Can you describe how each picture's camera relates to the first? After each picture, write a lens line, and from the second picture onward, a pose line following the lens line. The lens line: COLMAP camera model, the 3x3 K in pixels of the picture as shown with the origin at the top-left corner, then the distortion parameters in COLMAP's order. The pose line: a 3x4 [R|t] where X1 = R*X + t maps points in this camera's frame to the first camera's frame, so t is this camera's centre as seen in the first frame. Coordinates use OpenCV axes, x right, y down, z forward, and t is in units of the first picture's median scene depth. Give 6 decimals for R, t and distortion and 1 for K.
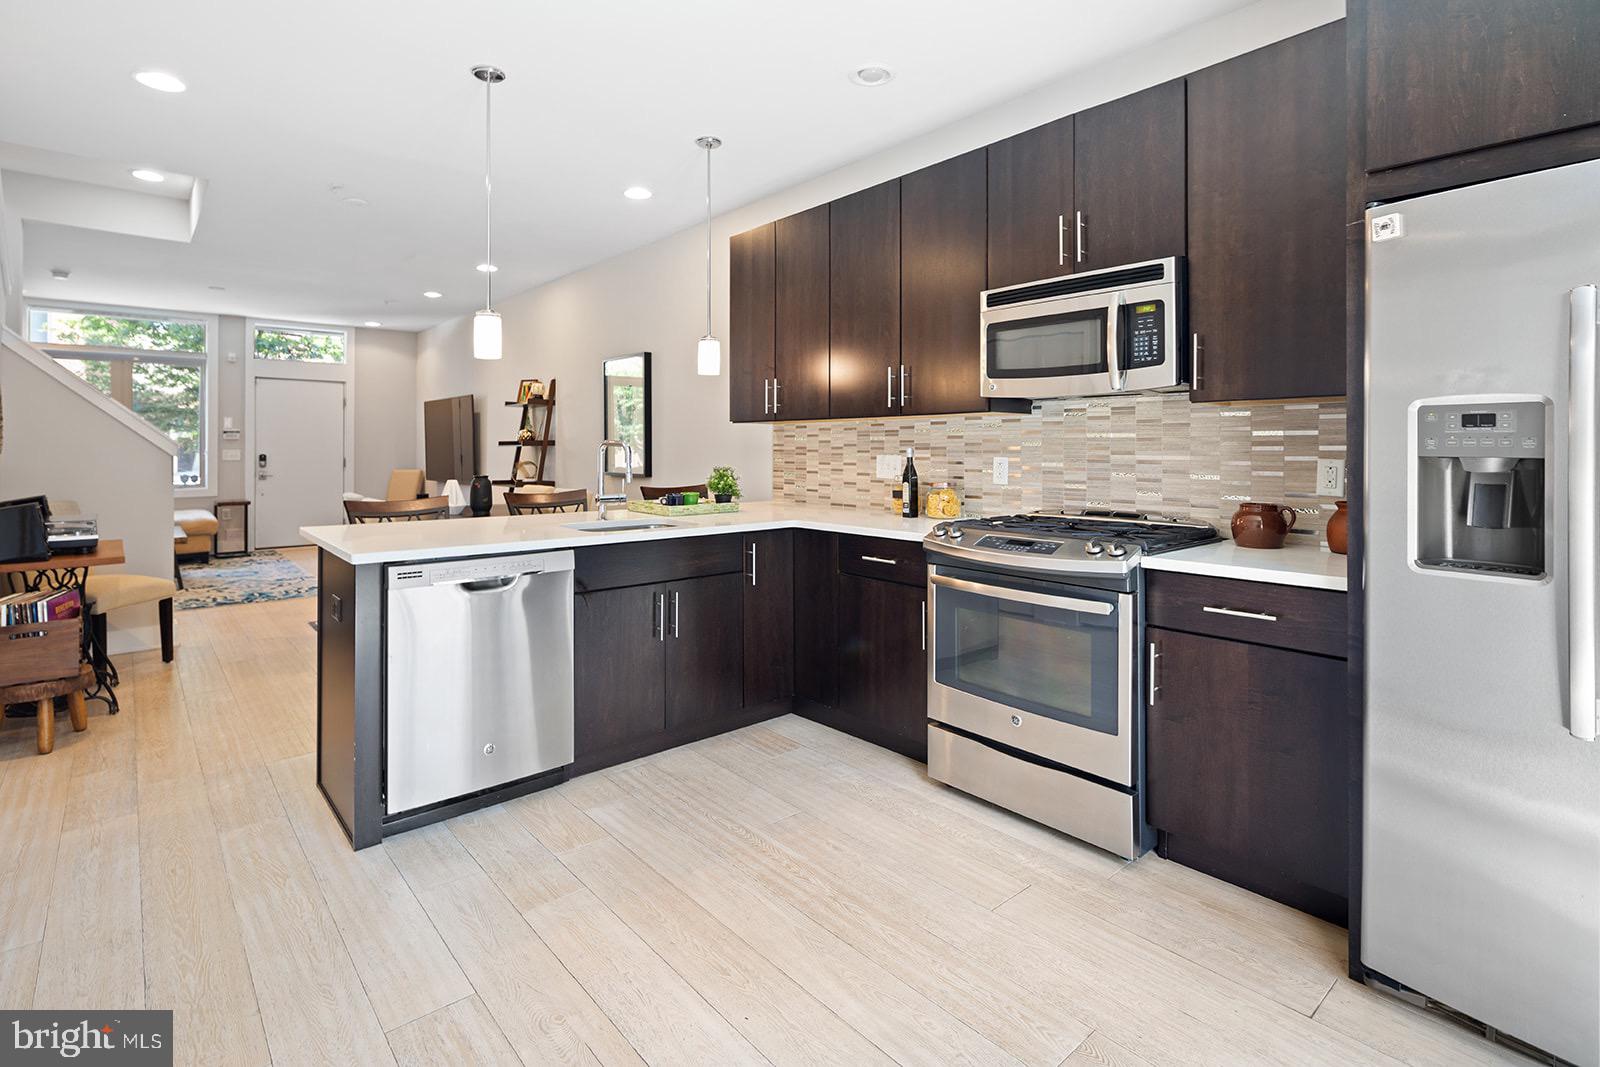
lens RADIAL K [[783.3, 0, 815.6], [0, 783.3, 445.6], [0, 0, 1]] dist [-0.002939, -0.001794]
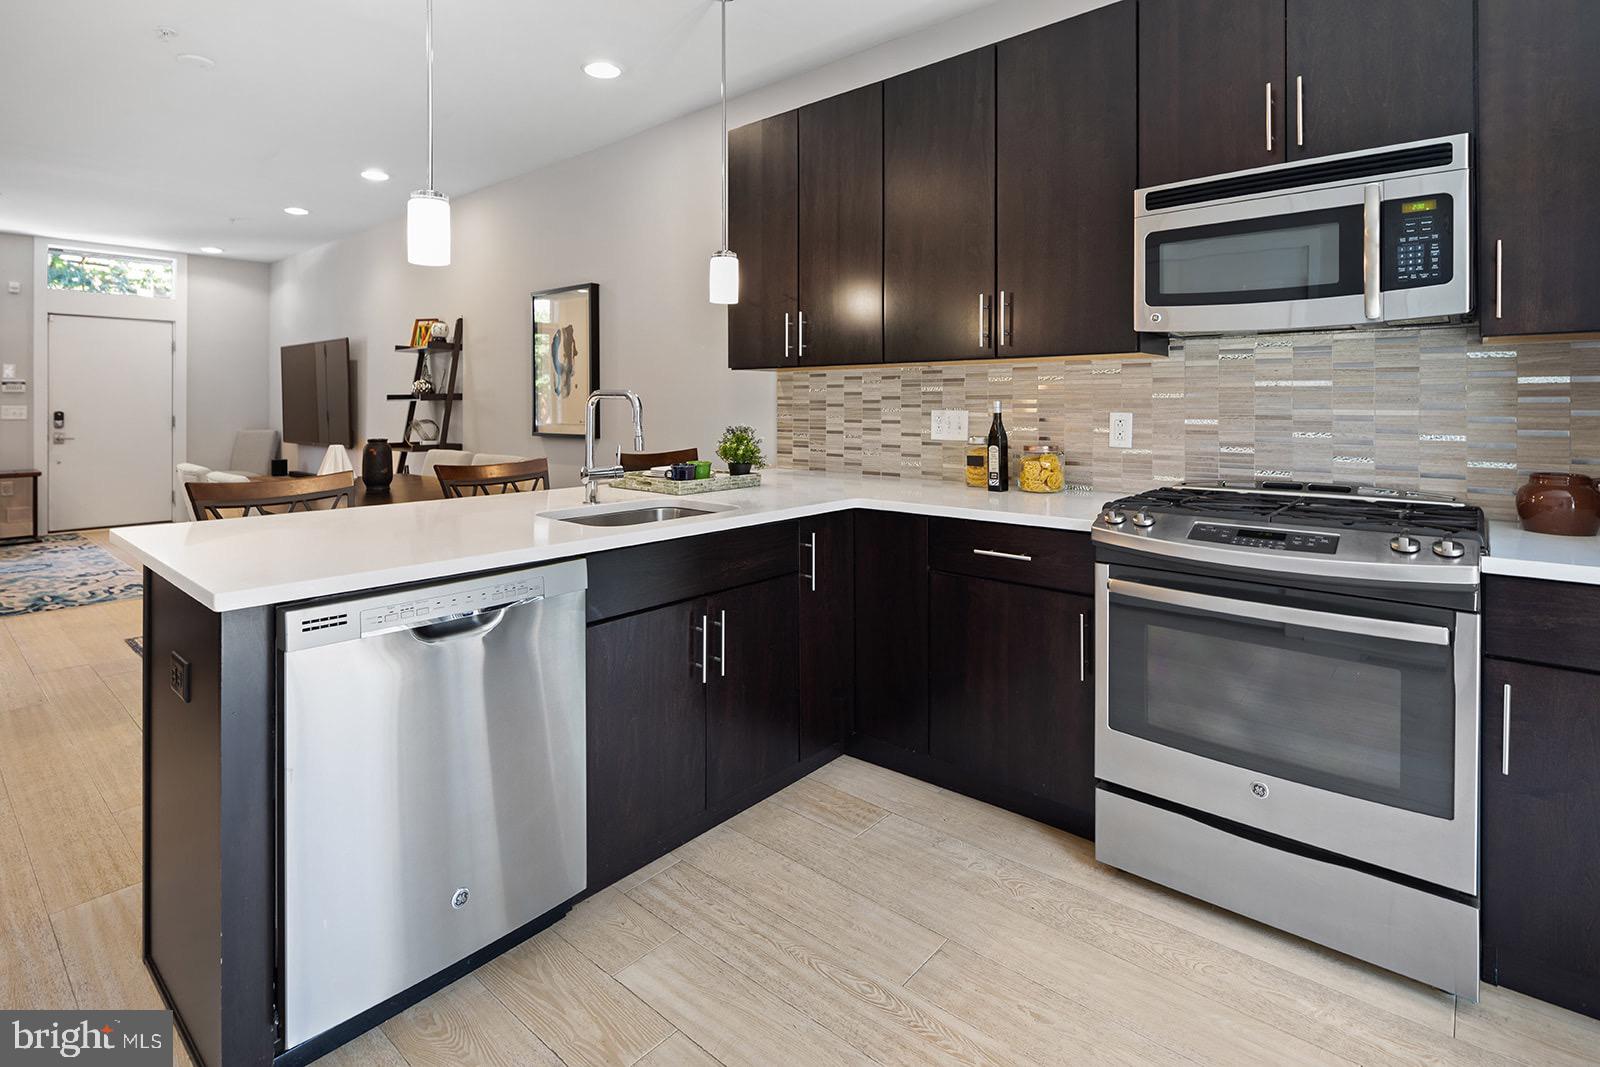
lens RADIAL K [[783.3, 0, 809.8], [0, 783.3, 402.7], [0, 0, 1]] dist [-0.002939, -0.001794]
pose [[0.989309, -0.001238, 0.145831, -0.206924], [0.000952, 0.999997, 0.002028, 0.003578], [-0.145833, -0.001867, 0.989307, 0.316793]]
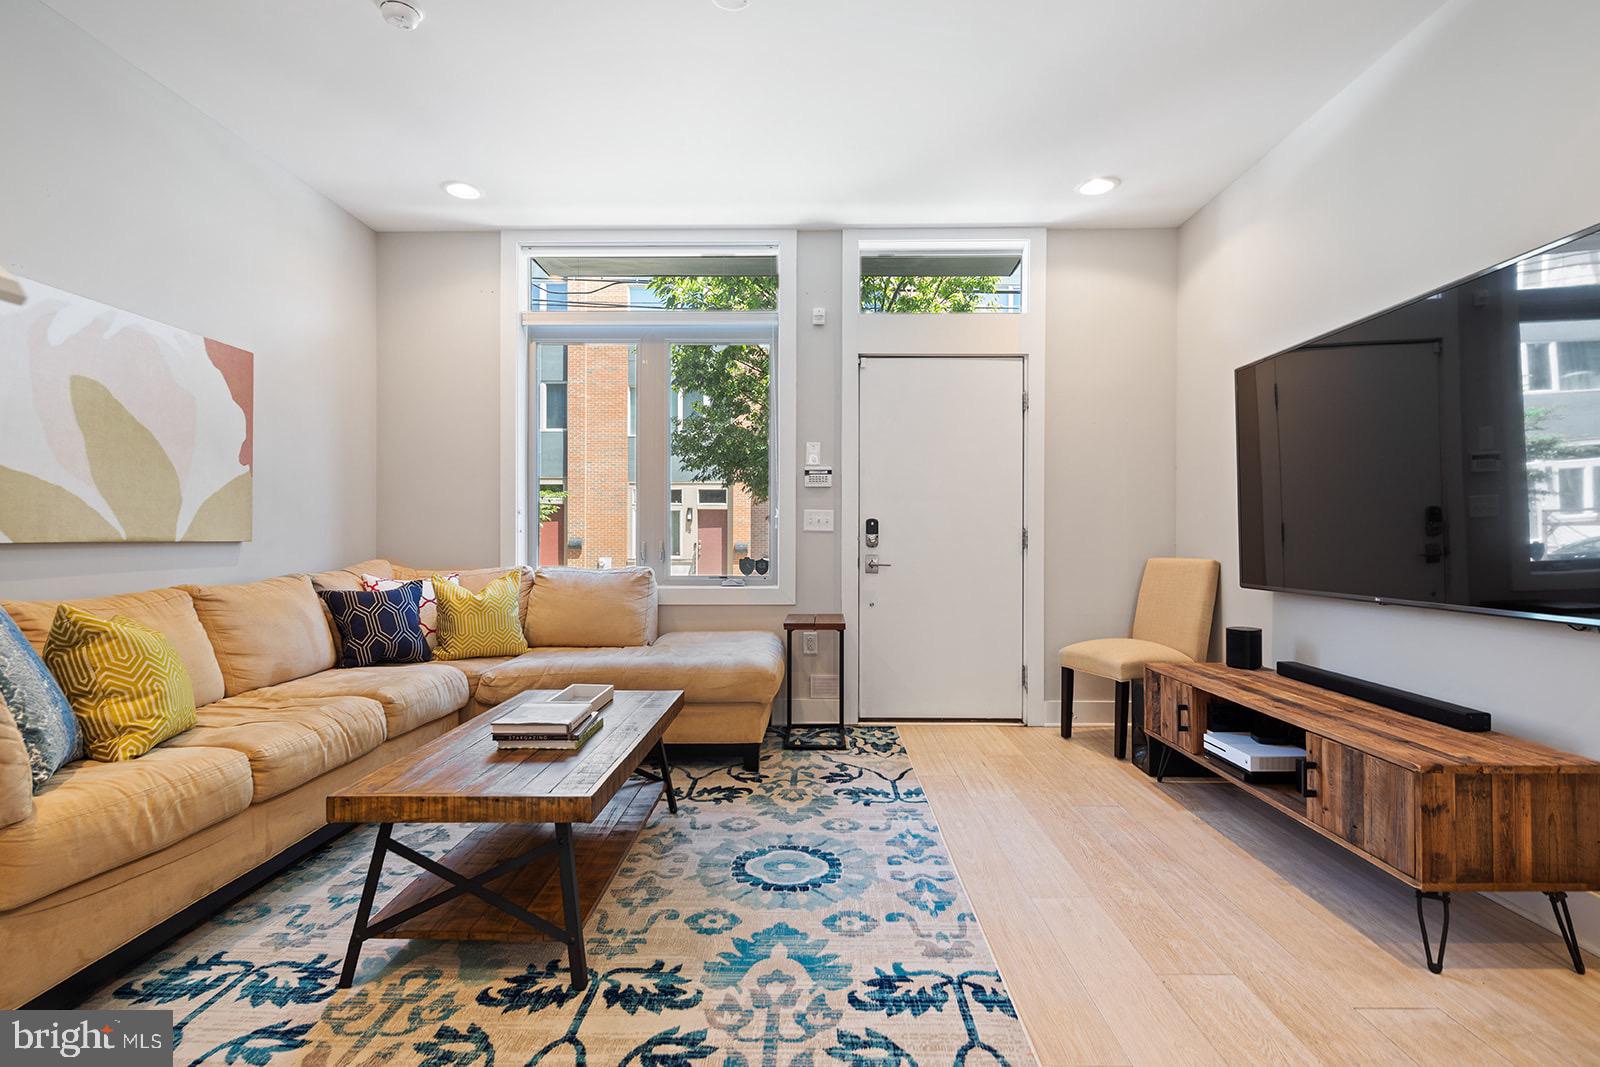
lens RADIAL K [[783.3, 0, 797.1], [0, 783.3, 534.0], [0, 0, 1]] dist [-0.002939, -0.001794]
pose [[0.754815, -0.003549, -0.655928, -1.216929], [-0.001741, 0.999971, -0.007414, 0.066812], [0.655935, 0.006738, 0.754787, 1.731603]]
